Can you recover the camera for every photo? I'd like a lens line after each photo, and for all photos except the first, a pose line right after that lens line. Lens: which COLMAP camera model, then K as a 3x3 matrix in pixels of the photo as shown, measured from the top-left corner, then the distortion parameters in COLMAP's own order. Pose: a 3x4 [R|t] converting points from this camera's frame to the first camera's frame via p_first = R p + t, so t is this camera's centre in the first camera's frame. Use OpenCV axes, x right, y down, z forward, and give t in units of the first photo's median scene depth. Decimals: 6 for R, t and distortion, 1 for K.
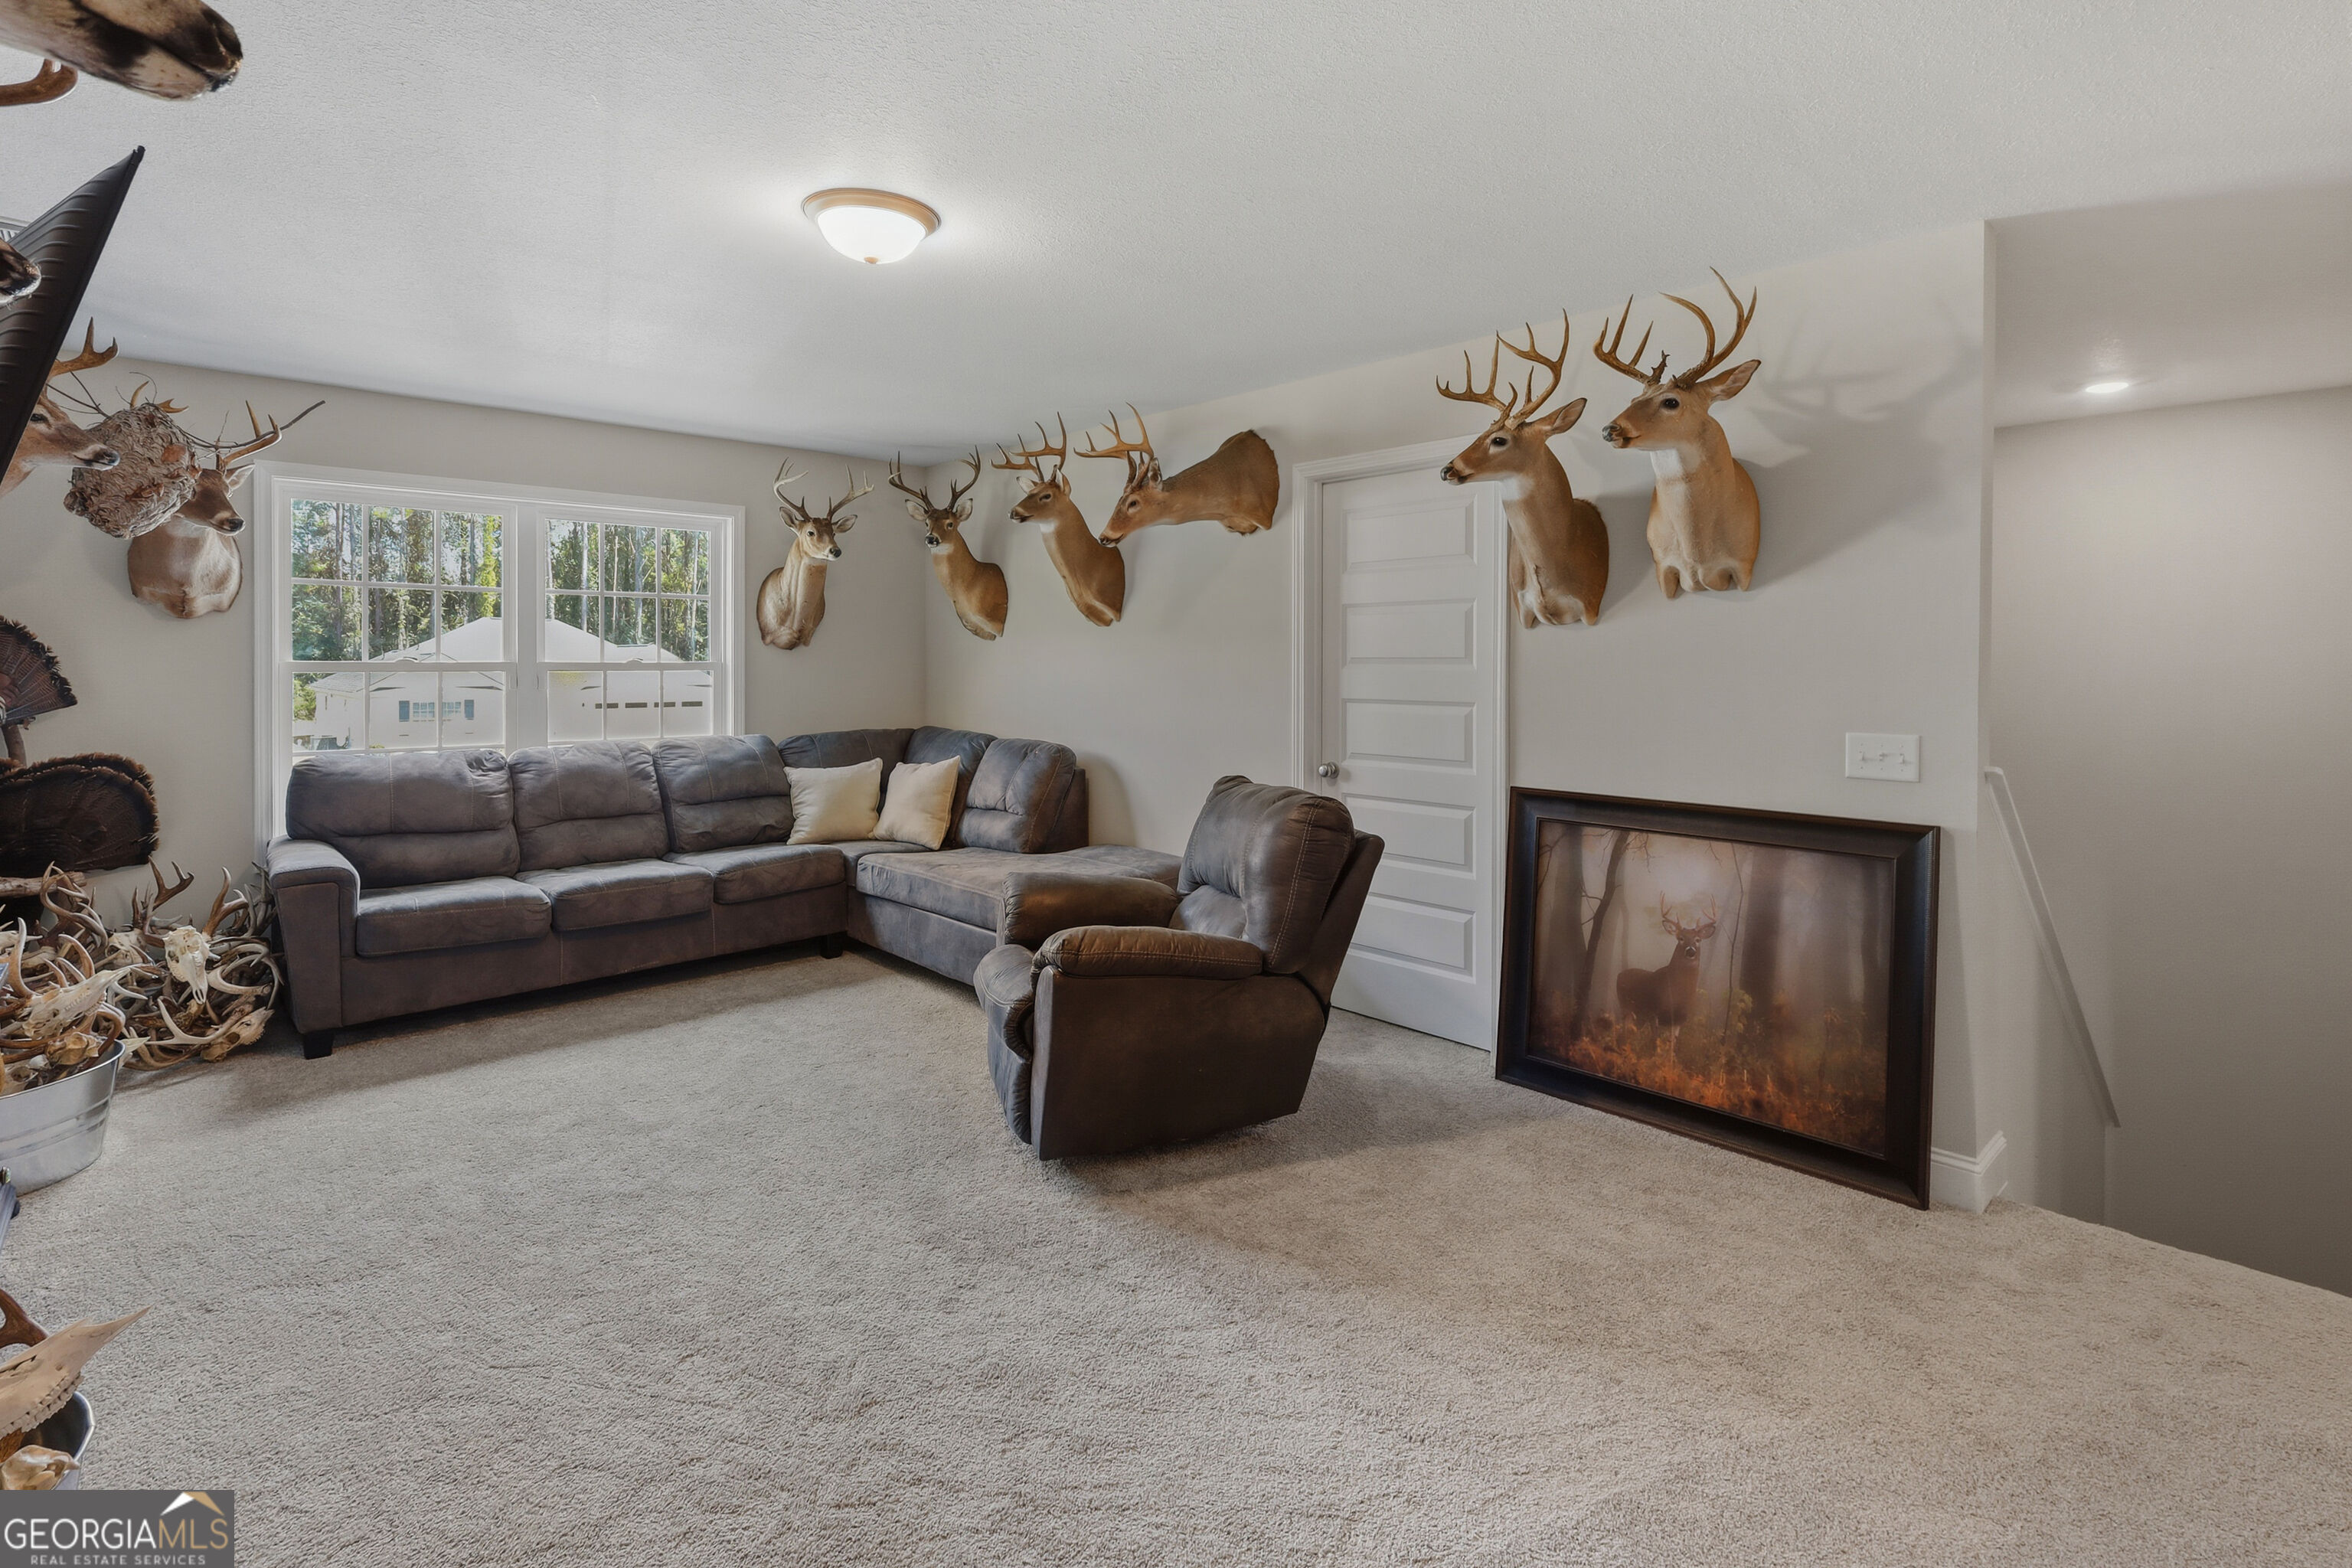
lens RADIAL K [[1127.3, 0, 1177.3], [0, 1127.3, 667.4], [0, 0, 1]] dist [-0.037719, 0.000085]
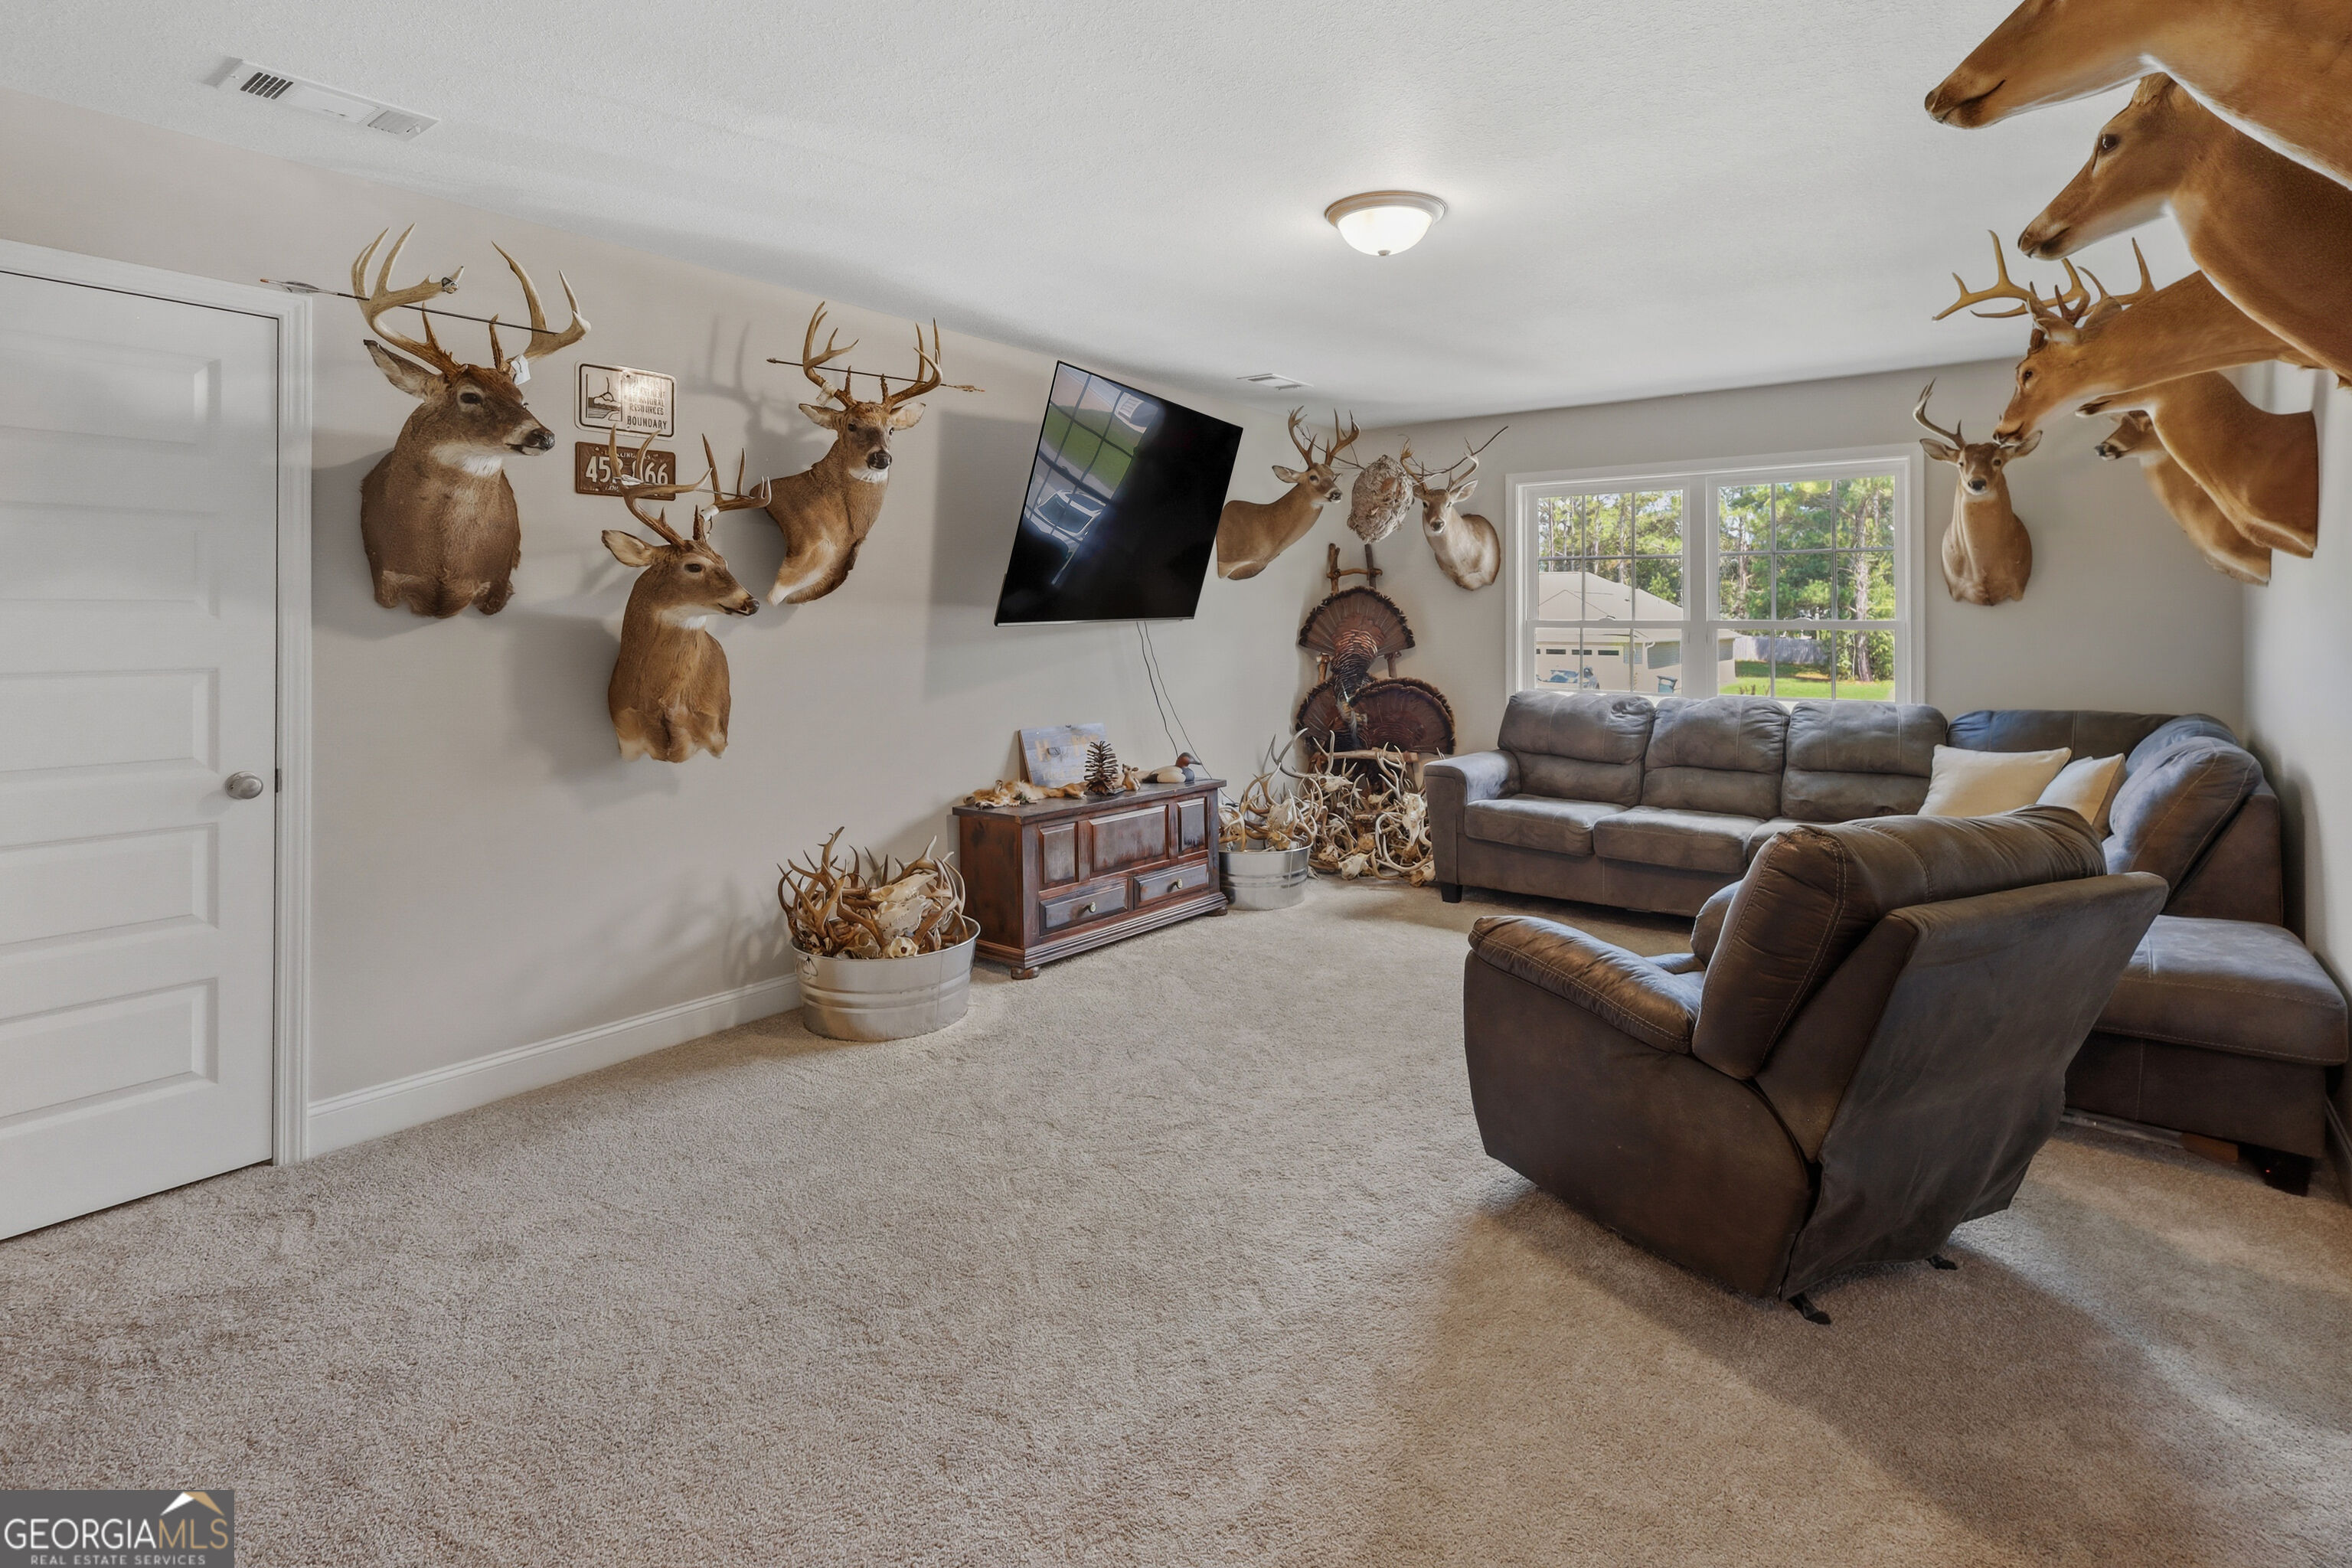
lens RADIAL K [[1126.1, 0, 1178.0], [0, 1126.1, 614.9], [0, 0, 1]] dist [-0.000898, -0.000075]
pose [[0.125191, -0.003676, -0.992126, 0.492657], [-0.005017, 0.999978, -0.004338, -0.002927], [0.992120, 0.005520, 0.125170, 0.386564]]
